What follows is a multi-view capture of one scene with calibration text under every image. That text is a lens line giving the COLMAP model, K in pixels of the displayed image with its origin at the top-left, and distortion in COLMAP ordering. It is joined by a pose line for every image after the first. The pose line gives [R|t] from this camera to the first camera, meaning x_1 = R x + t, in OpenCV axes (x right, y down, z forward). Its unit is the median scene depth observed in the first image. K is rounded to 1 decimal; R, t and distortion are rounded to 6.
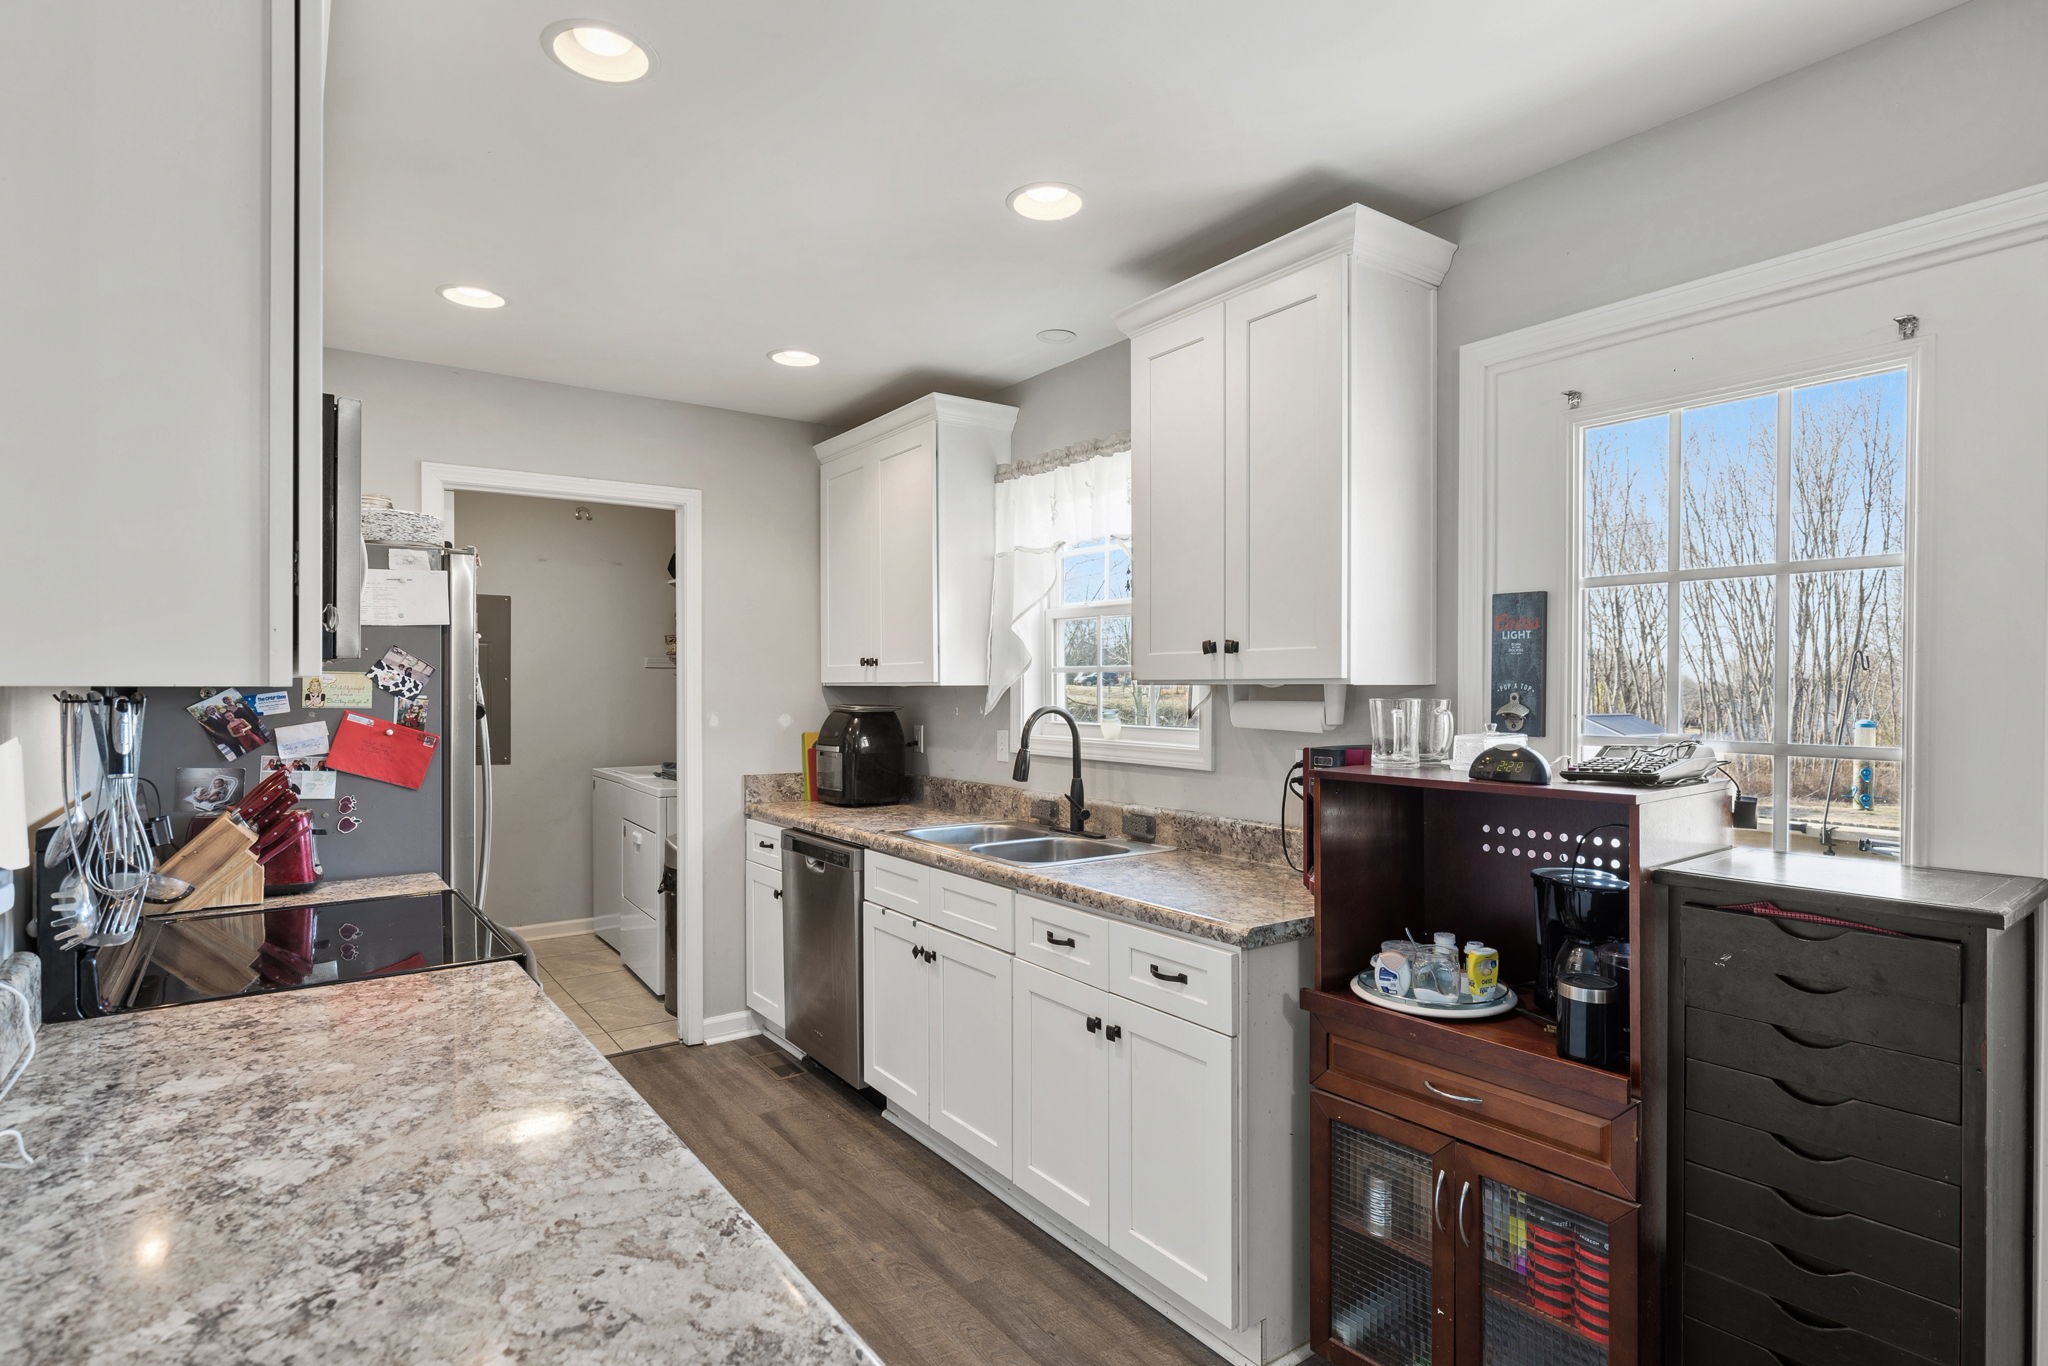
lens RADIAL K [[1027.2, 0, 1072.1], [0, 1027.2, 706.7], [0, 0, 1]] dist [-0.003375, -0.001023]
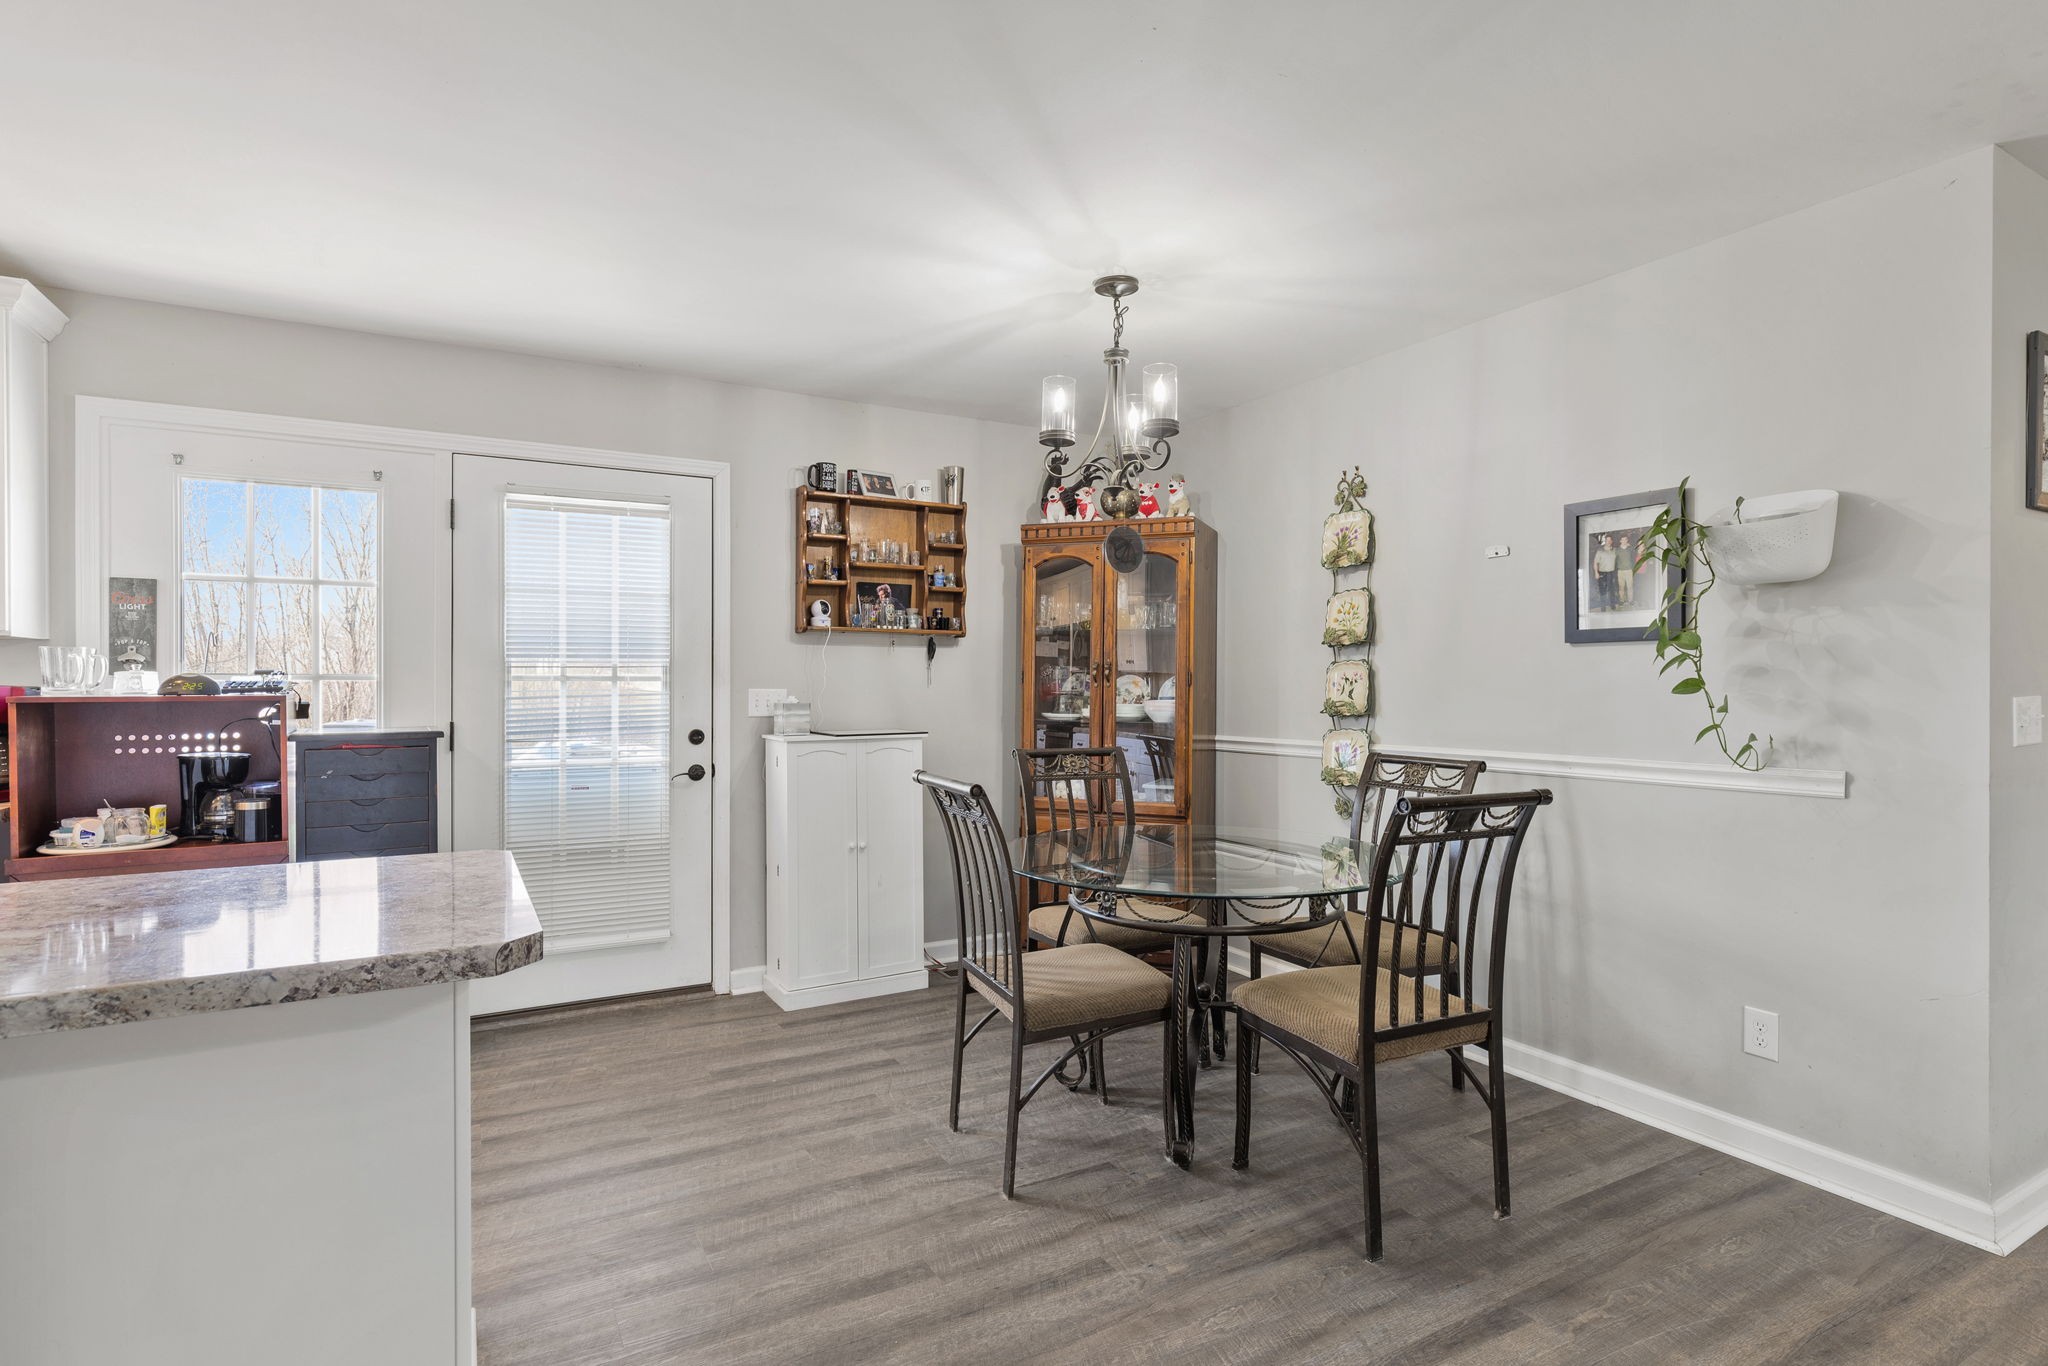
lens RADIAL K [[1020.6, 0, 1024.0], [0, 1020.6, 683.0], [0, 0, 1]] dist [0.001327, -0.000224]
pose [[0.133081, -0.006353, 0.991085, -0.801328], [0.022134, 0.999749, 0.003437, 0.059472], [-0.990858, 0.021479, 0.133188, -0.436857]]
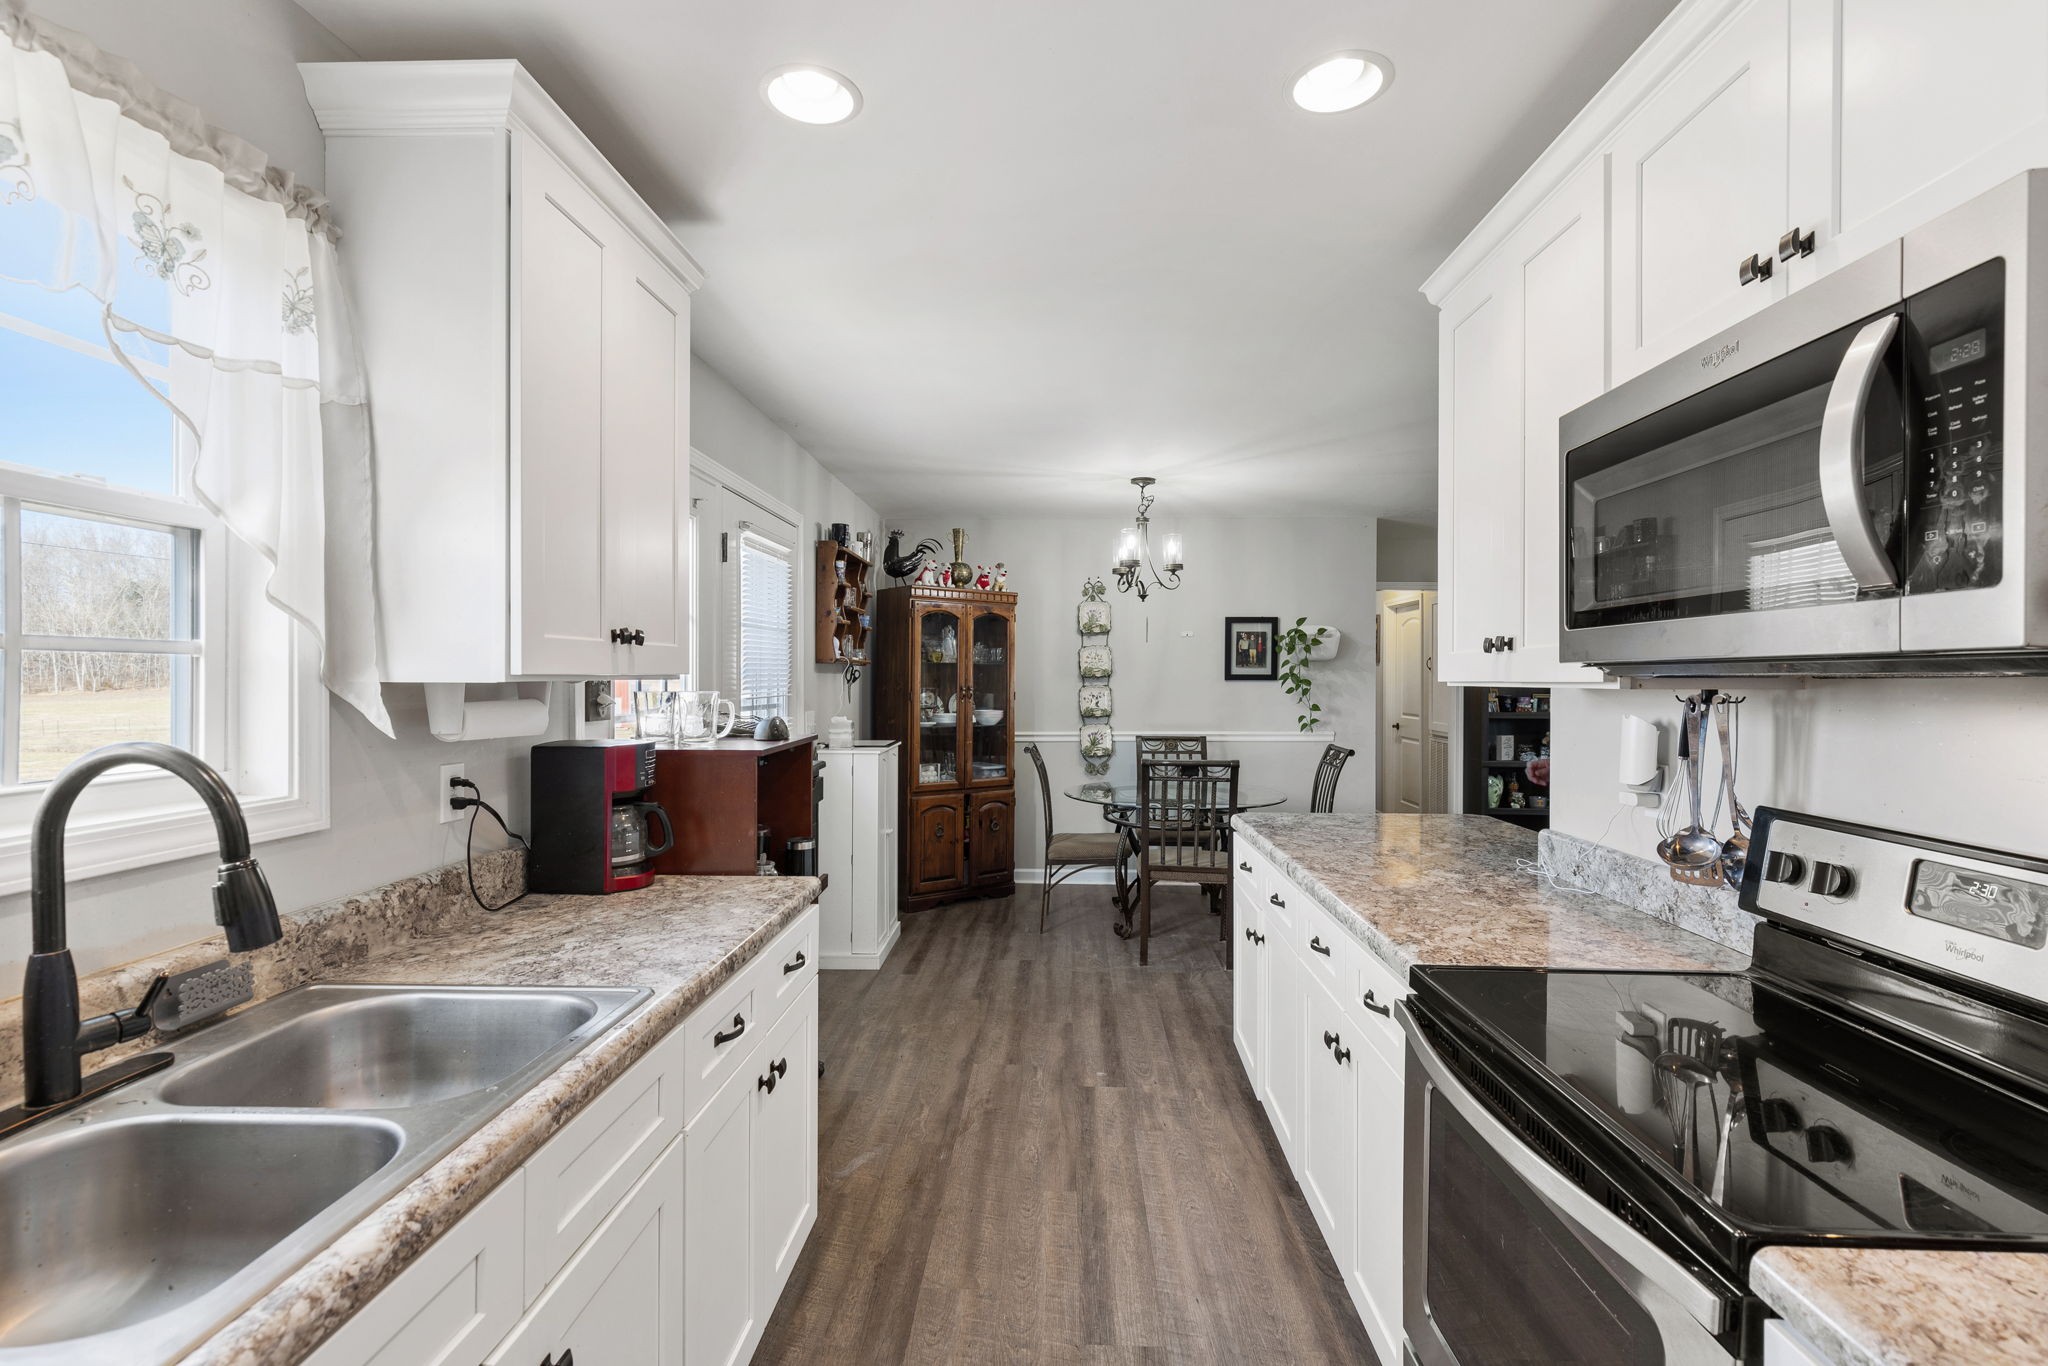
lens RADIAL K [[885.3, 0, 1031.0], [0, 885.3, 679.1], [0, 0, 1]] dist [0.000959, -0.000231]
pose [[-0.754355, -0.003470, 0.656458, -0.620904], [0.012048, 0.999744, 0.019130, -0.034836], [-0.656357, 0.022339, -0.754120, 1.385281]]
